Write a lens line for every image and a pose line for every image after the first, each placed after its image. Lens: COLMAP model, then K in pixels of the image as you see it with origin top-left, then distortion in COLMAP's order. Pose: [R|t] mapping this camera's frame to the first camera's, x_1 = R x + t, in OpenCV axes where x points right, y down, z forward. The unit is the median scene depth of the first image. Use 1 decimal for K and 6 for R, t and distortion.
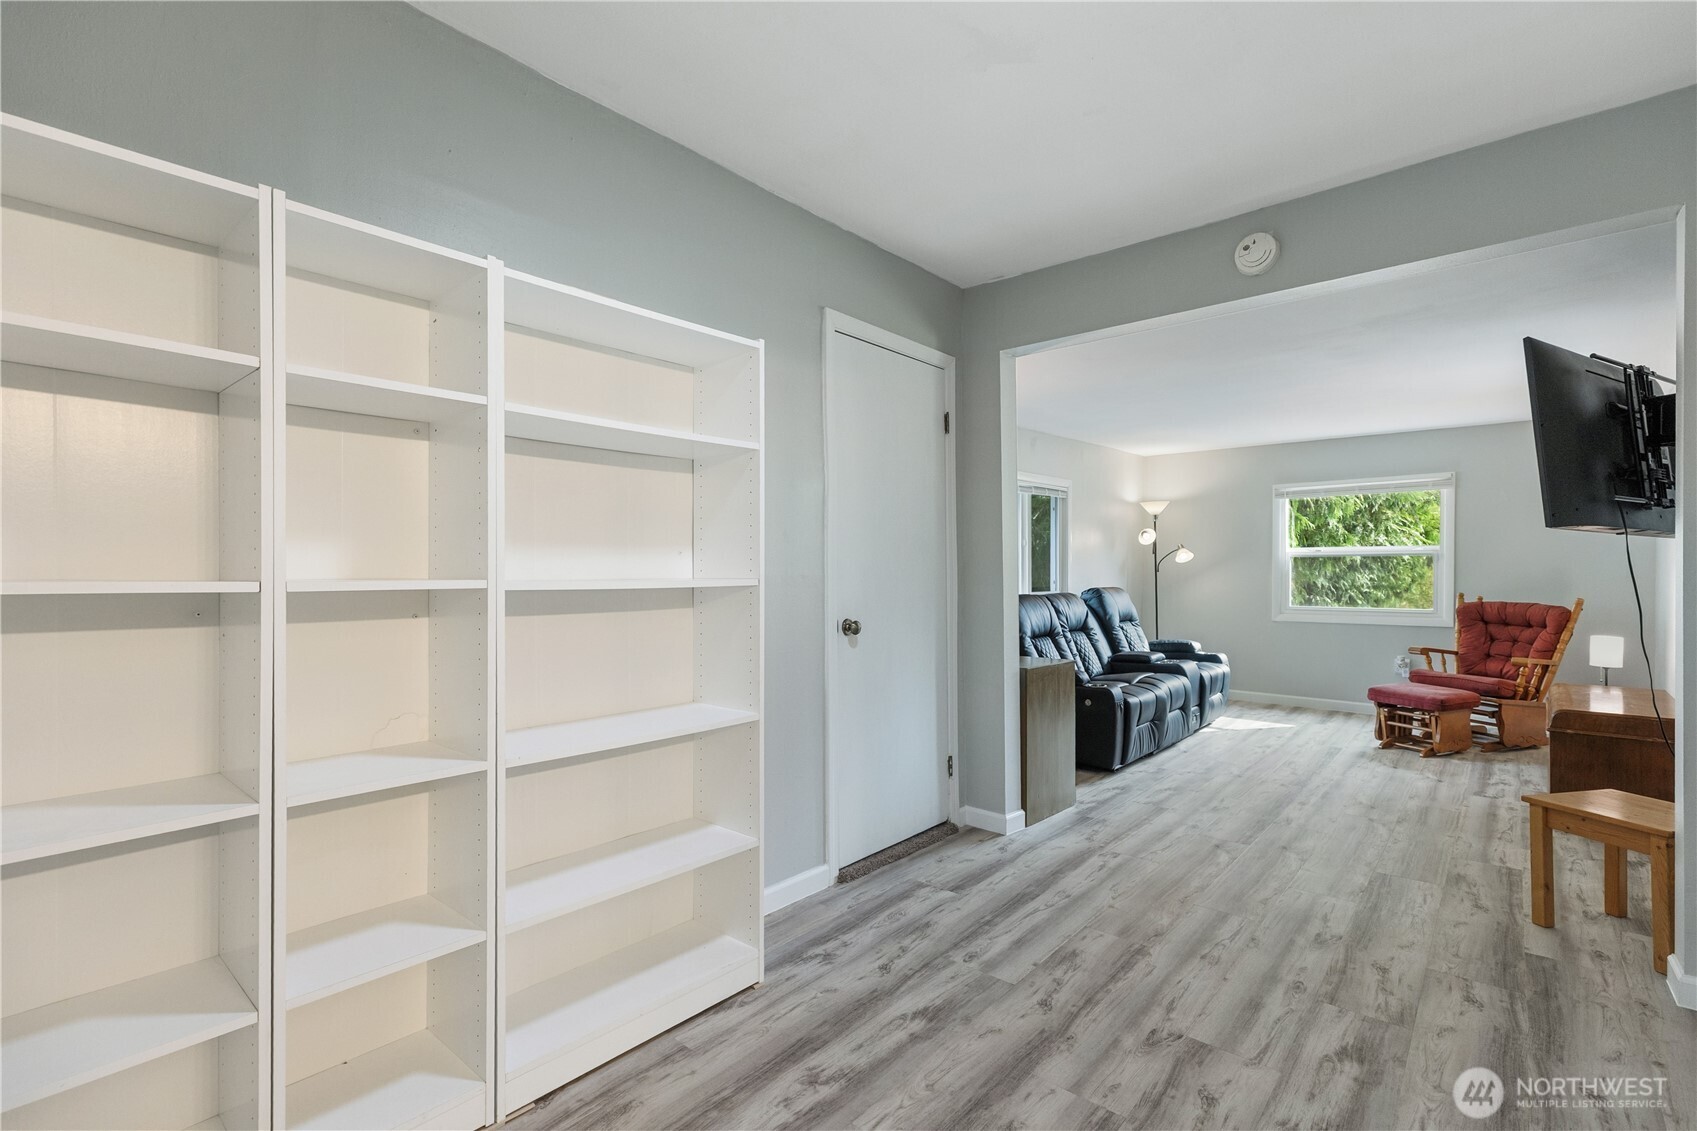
lens RADIAL K [[766.8, 0, 846.3], [0, 766.8, 558.0], [0, 0, 1]] dist [0.002261, 0.000436]
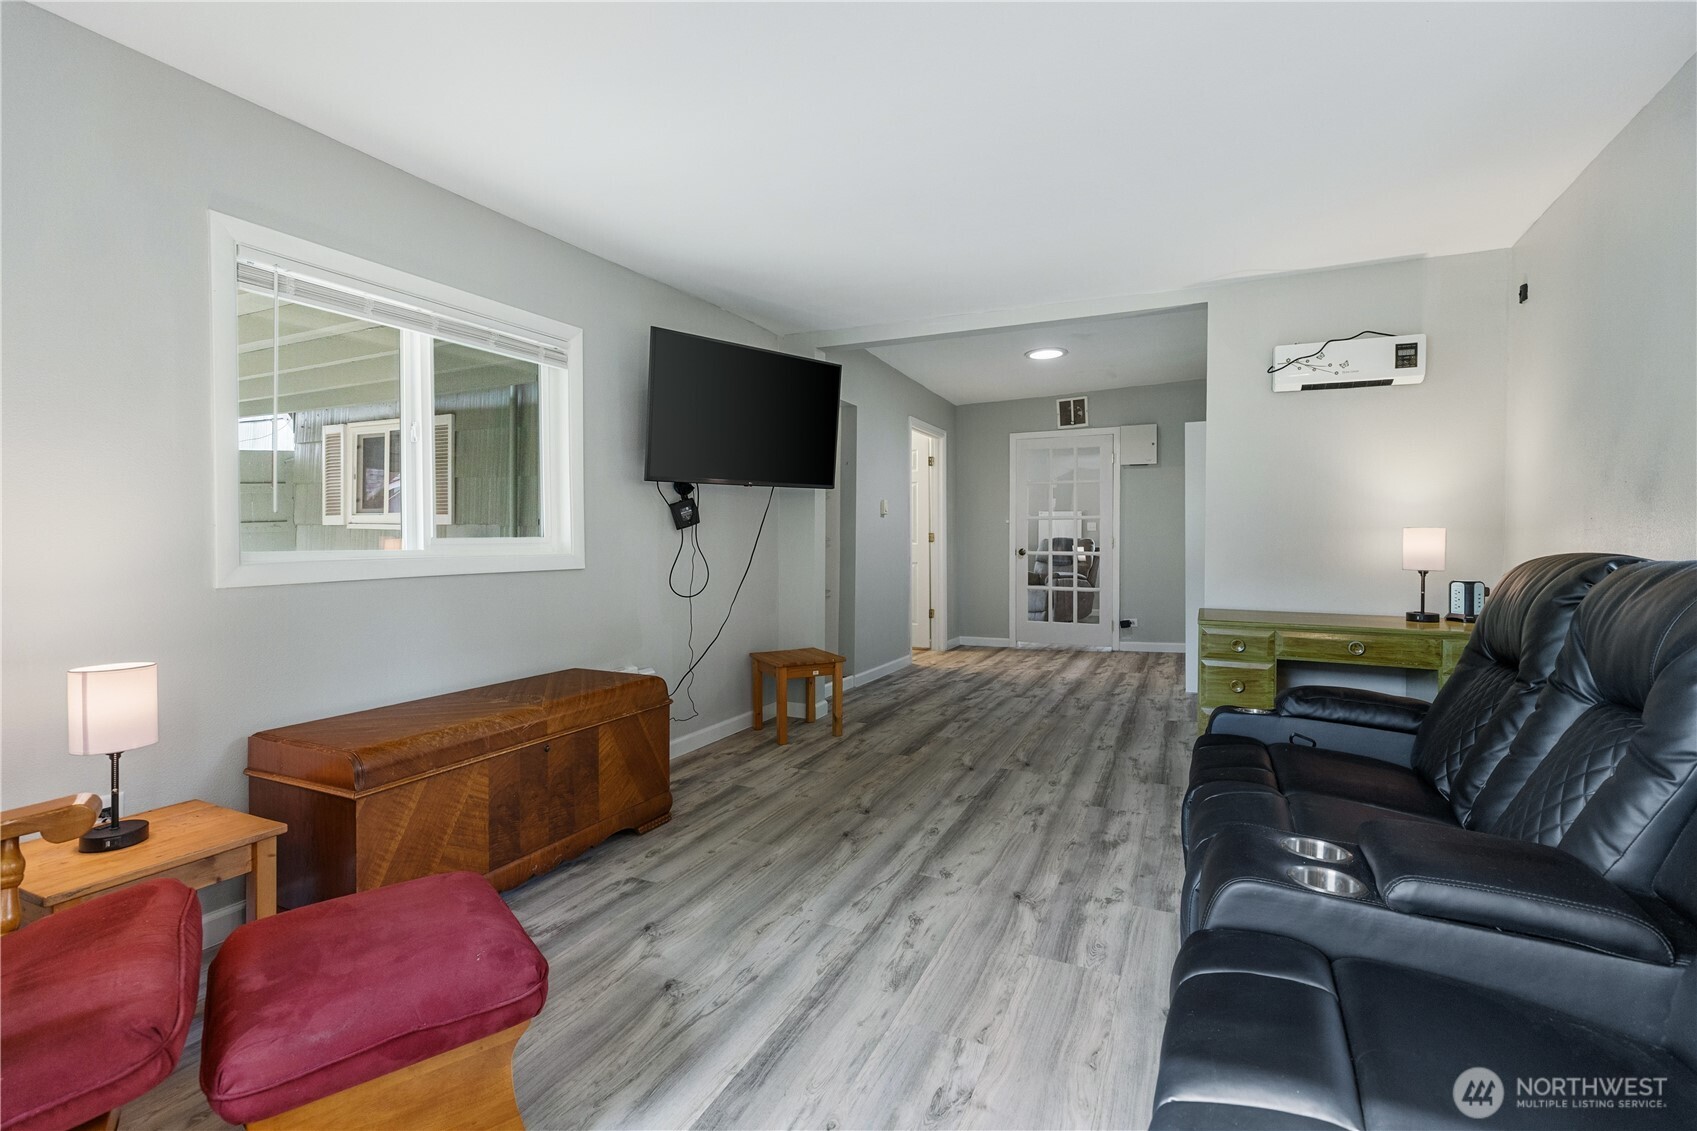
lens RADIAL K [[766.8, 0, 846.3], [0, 766.8, 558.0], [0, 0, 1]] dist [0.002261, 0.000436]
pose [[-0.960119, 0.010585, -0.279392, 0.638893], [0.008124, 0.999917, 0.009964, 0.042492], [0.279474, 0.007297, -0.960125, 1.221330]]
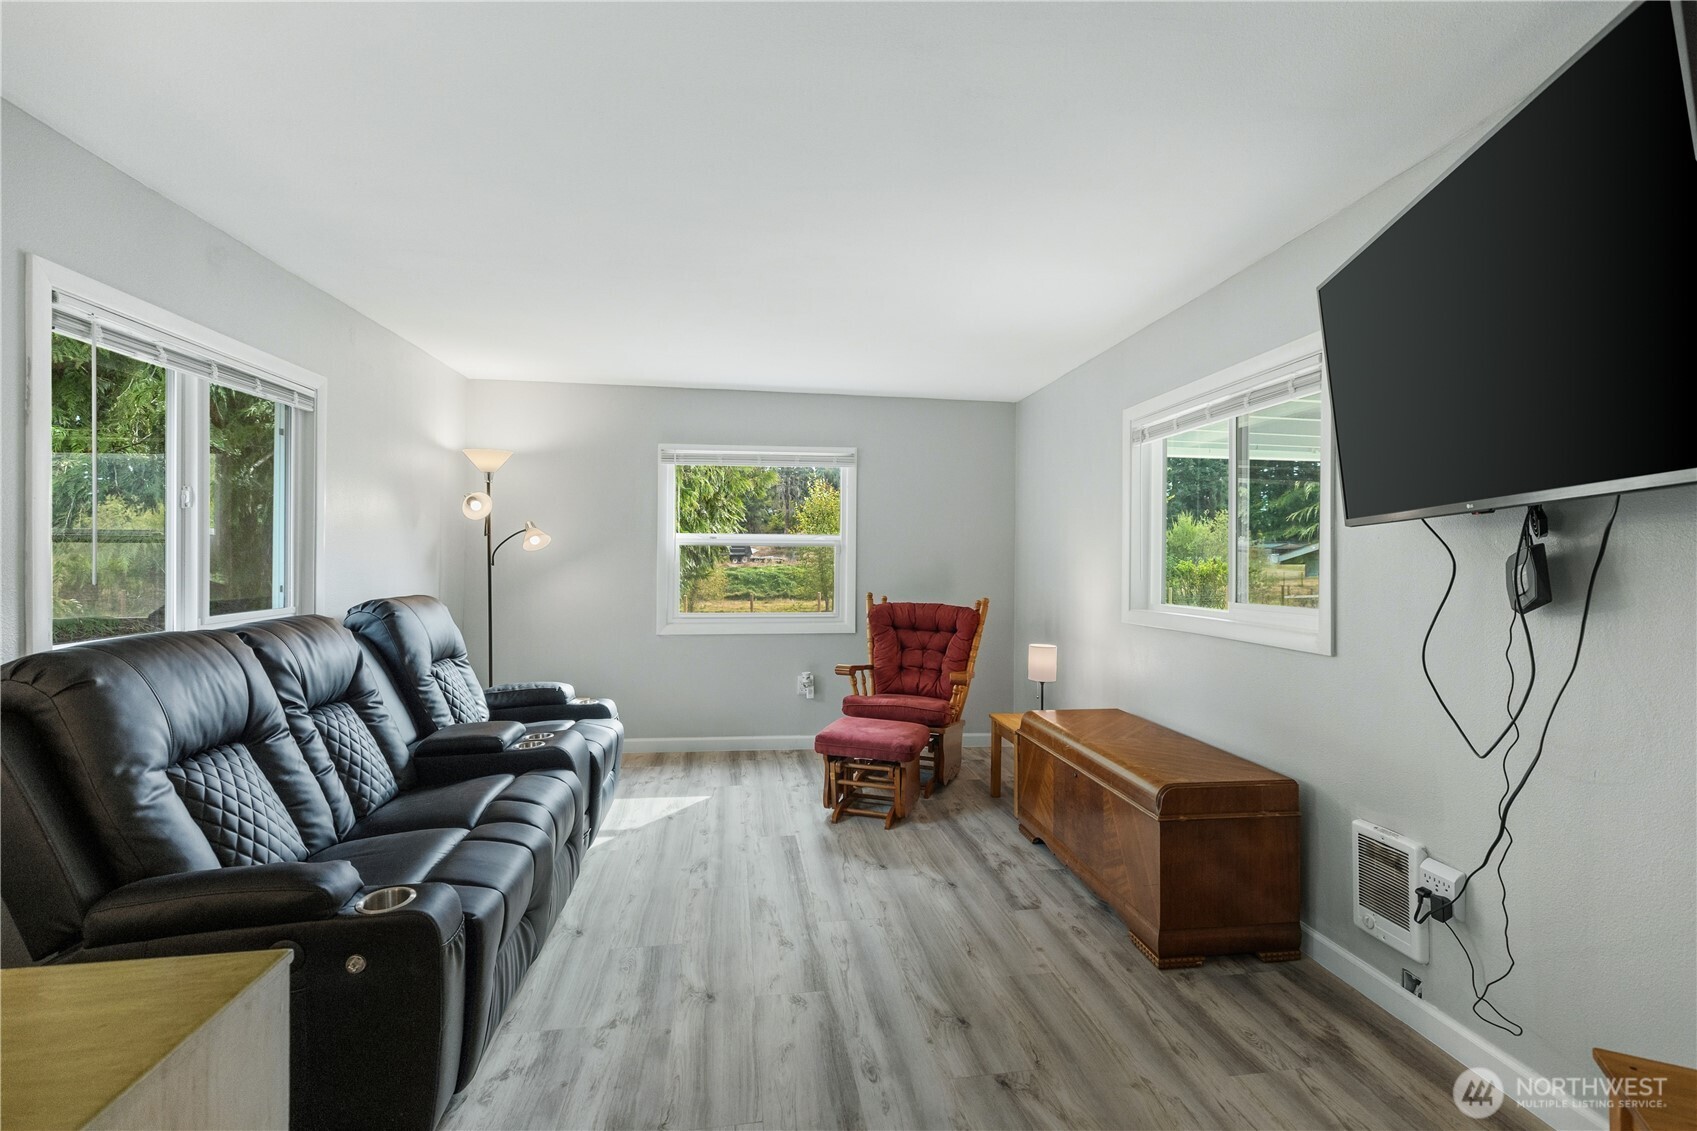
lens RADIAL K [[756.4, 0, 842.8], [0, 756.4, 563.3], [0, 0, 1]] dist [0.004040, 0.000095]
pose [[0.648584, 0.003276, 0.761136, 0.170282], [-0.020526, 0.999702, 0.013187, 0.003569], [-0.760867, -0.024176, 0.648458, 0.531230]]
